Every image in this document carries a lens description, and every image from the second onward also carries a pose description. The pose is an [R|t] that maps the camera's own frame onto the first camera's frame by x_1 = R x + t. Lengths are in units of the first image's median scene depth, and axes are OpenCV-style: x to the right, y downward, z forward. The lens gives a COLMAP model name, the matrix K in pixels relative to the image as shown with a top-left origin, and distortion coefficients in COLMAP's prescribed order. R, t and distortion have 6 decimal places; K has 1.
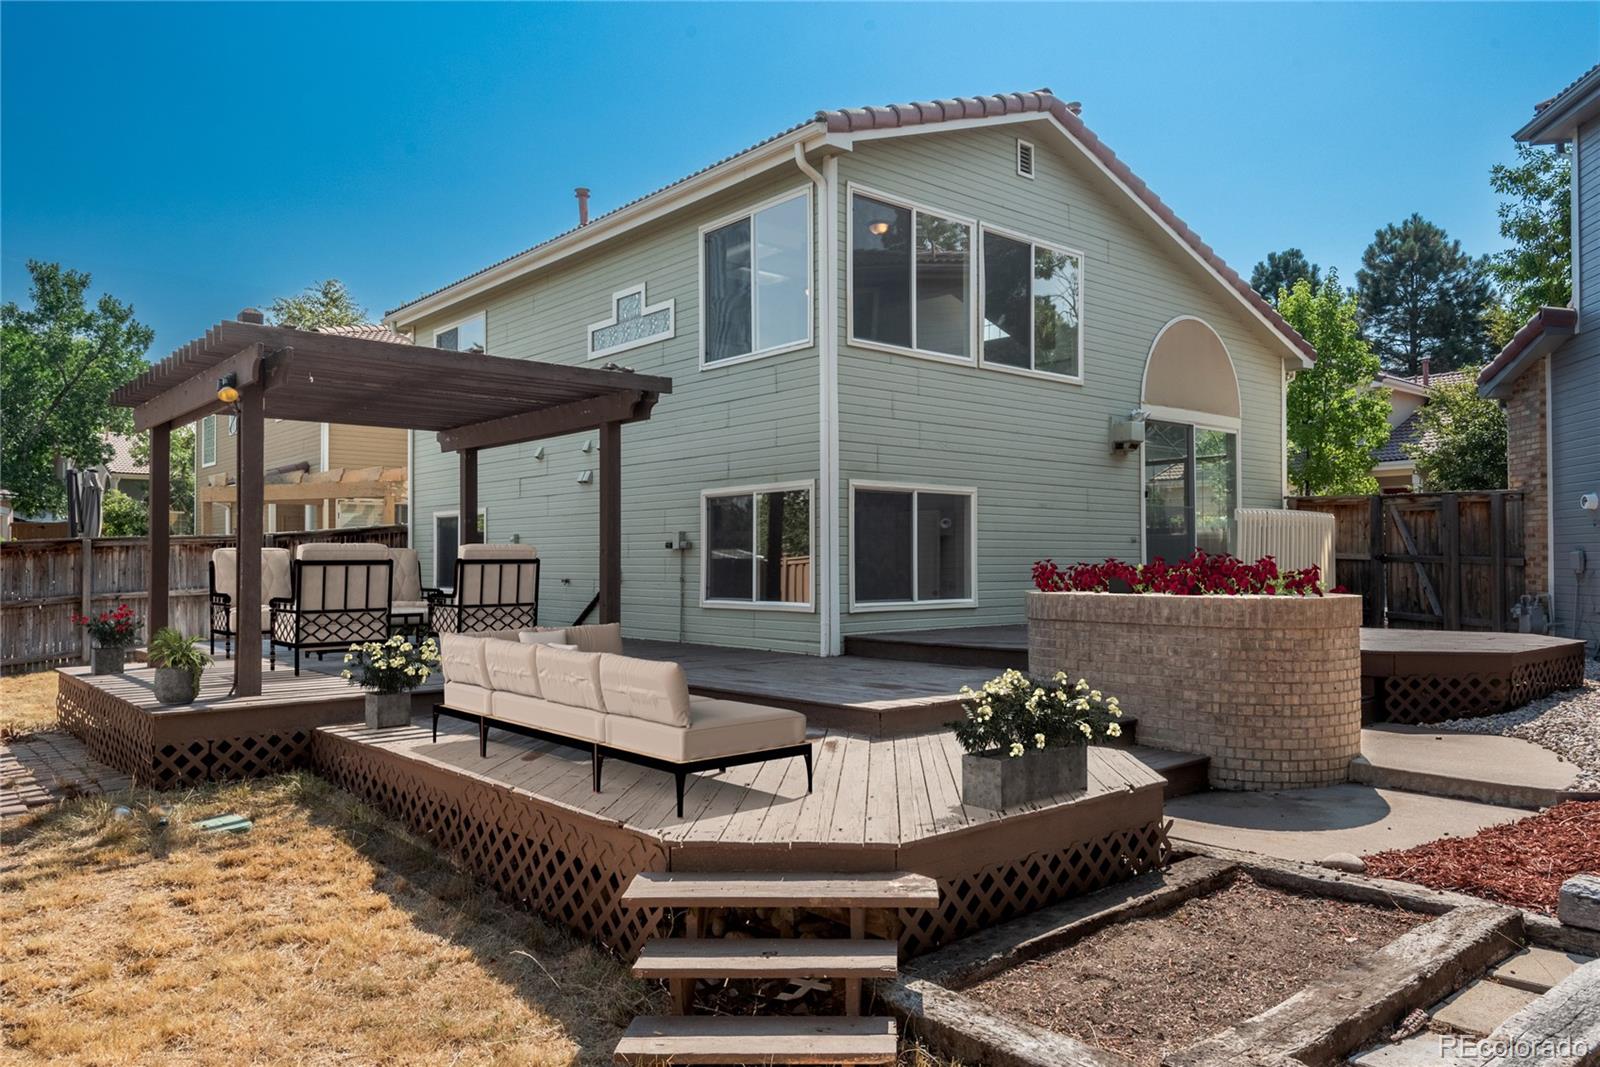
lens RADIAL K [[1114.7, 0, 800.0], [0, 1114.7, 533.5], [0, 0, 1]] dist [0.043370, -0.002232]
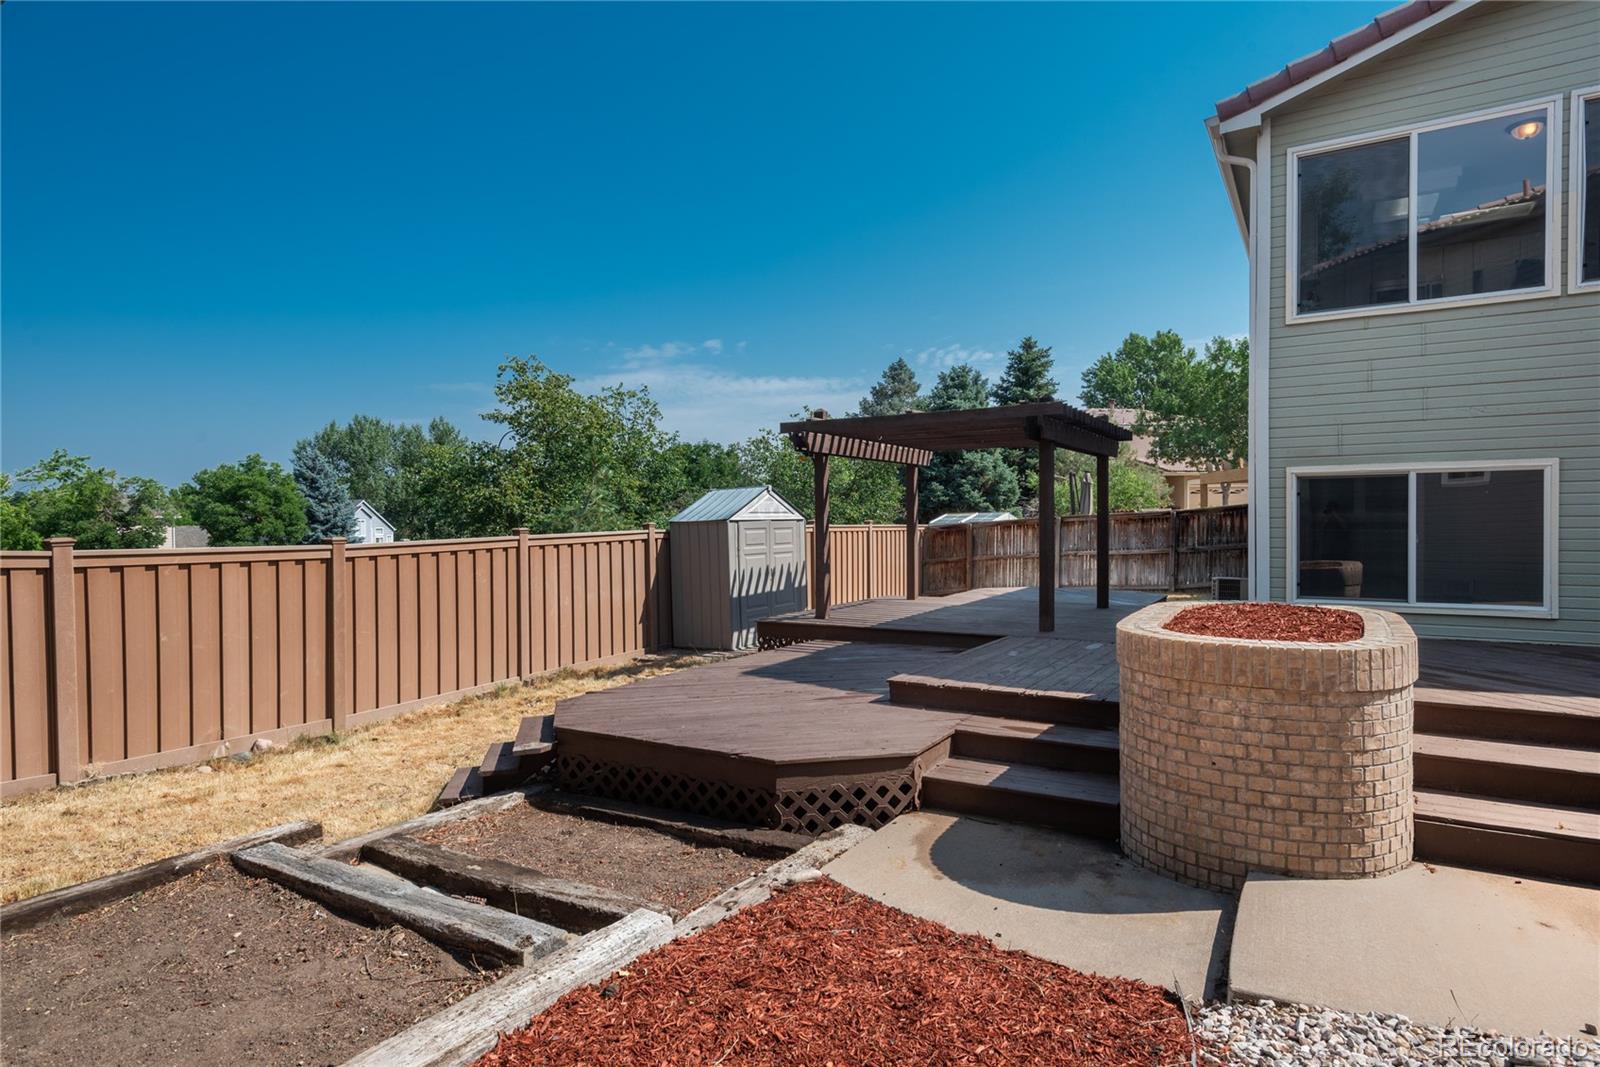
lens RADIAL K [[870.7, 0, 800.0], [0, 870.7, 533.5], [0, 0, 1]] dist [0.003310, 0.000726]
pose [[0.315056, 0.016805, -0.948924, 0.613981], [0.031457, 0.999109, 0.028138, -0.026191], [0.948552, -0.038715, 0.314247, 0.370555]]
